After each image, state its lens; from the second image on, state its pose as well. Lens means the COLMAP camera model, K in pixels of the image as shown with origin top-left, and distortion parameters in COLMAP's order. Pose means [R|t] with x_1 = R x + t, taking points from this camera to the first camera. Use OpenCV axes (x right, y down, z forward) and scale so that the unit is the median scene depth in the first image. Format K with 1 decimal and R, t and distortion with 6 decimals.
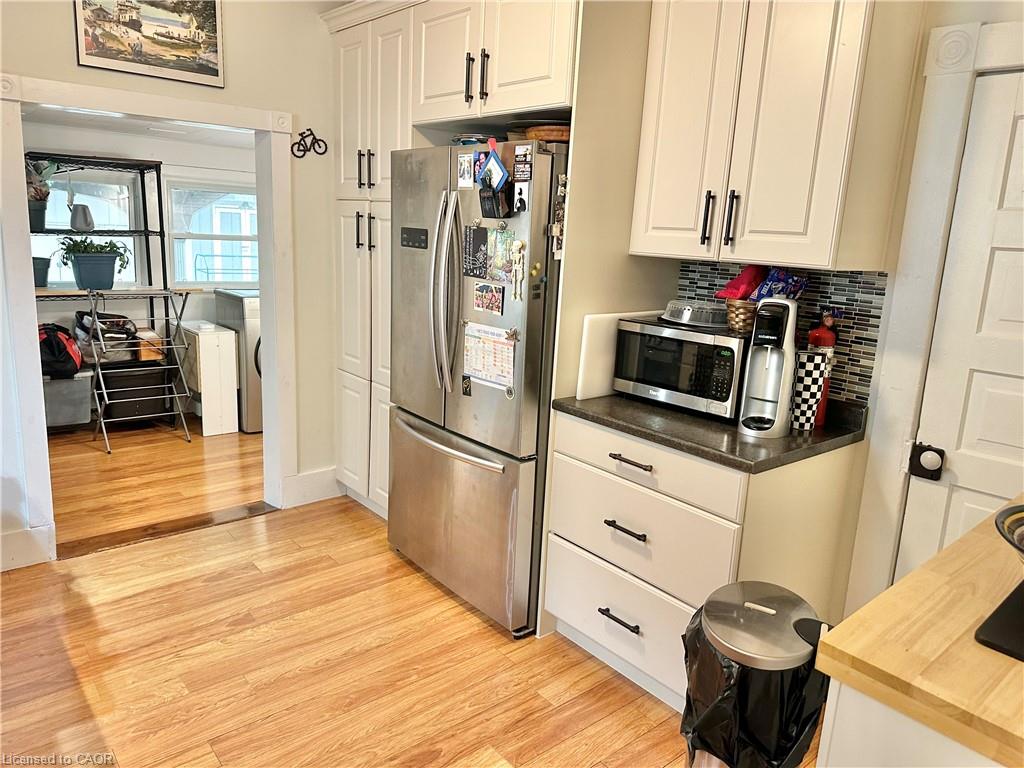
lens RADIAL K [[722.4, 0, 512.0], [0, 722.4, 384.0], [0, 0, 1]] dist [0.142127, -0.166677]
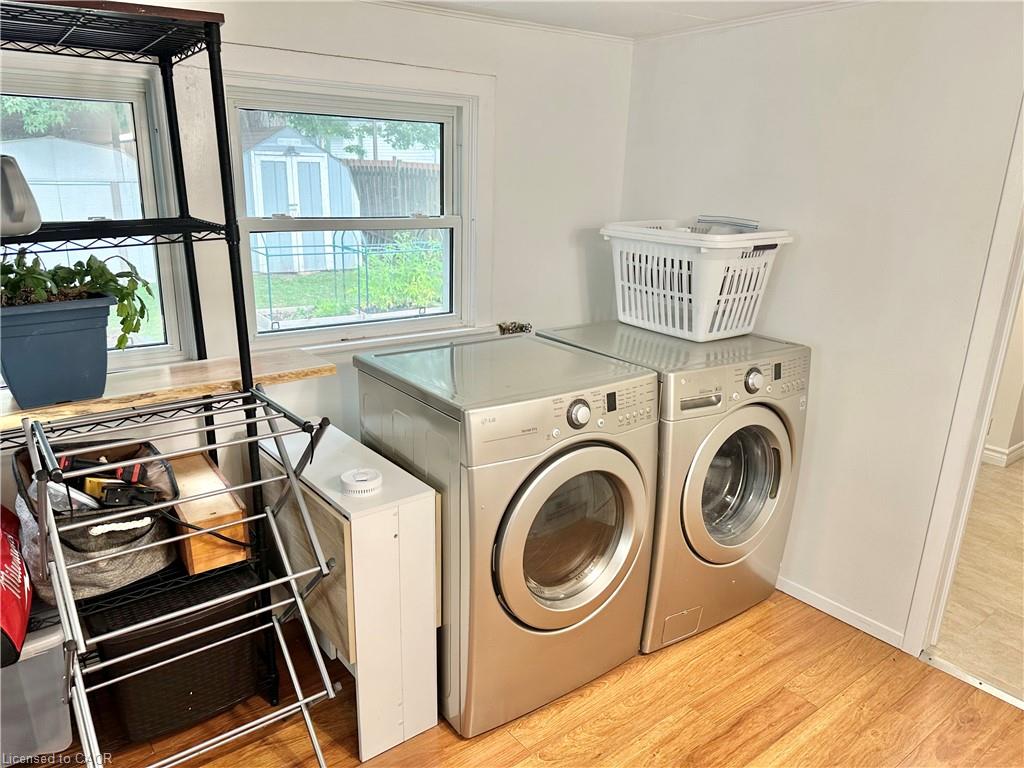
lens RADIAL K [[725.1, 0, 512.0], [0, 725.1, 384.0], [0, 0, 1]] dist [0.047584, -0.065136]
pose [[0.999455, -0.023548, -0.023138, -0.328151], [0.025278, 0.996667, 0.077566, -0.151282], [0.021235, -0.078108, 0.996719, 0.641941]]
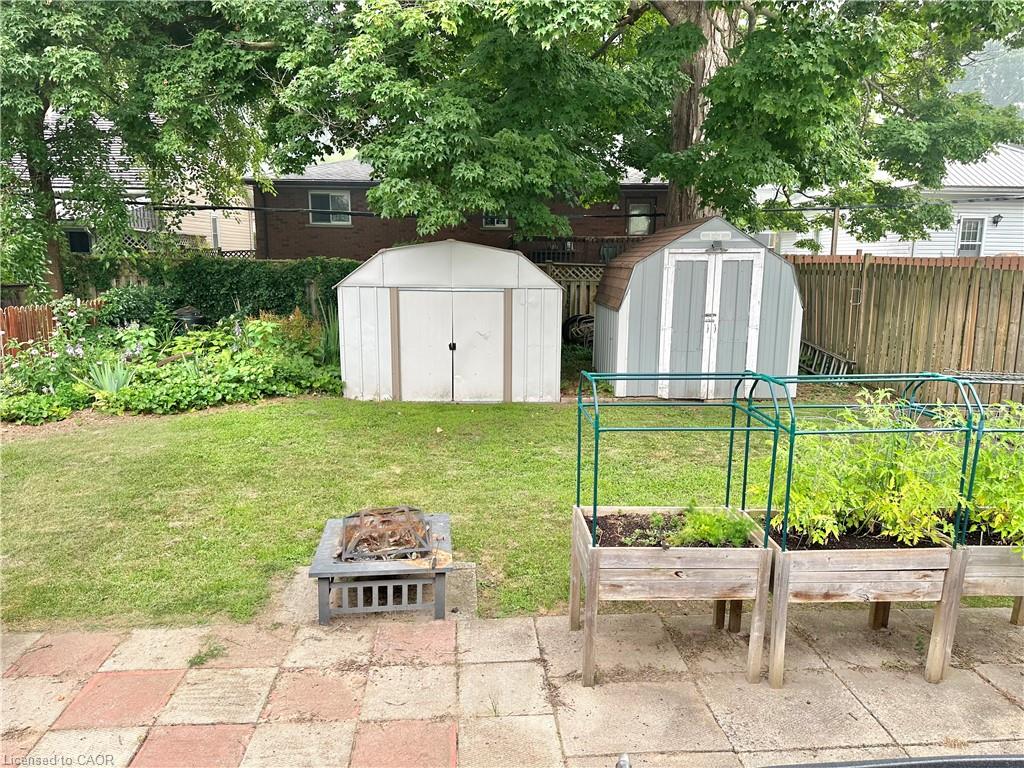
lens RADIAL K [[722.4, 0, 512.0], [0, 722.4, 384.0], [0, 0, 1]] dist [0.142127, -0.166677]
pose [[0.826291, 0.045800, -0.561378, -0.425255], [-0.079347, 0.996214, -0.035514, -0.259497], [0.557626, 0.073889, 0.826797, 1.127414]]
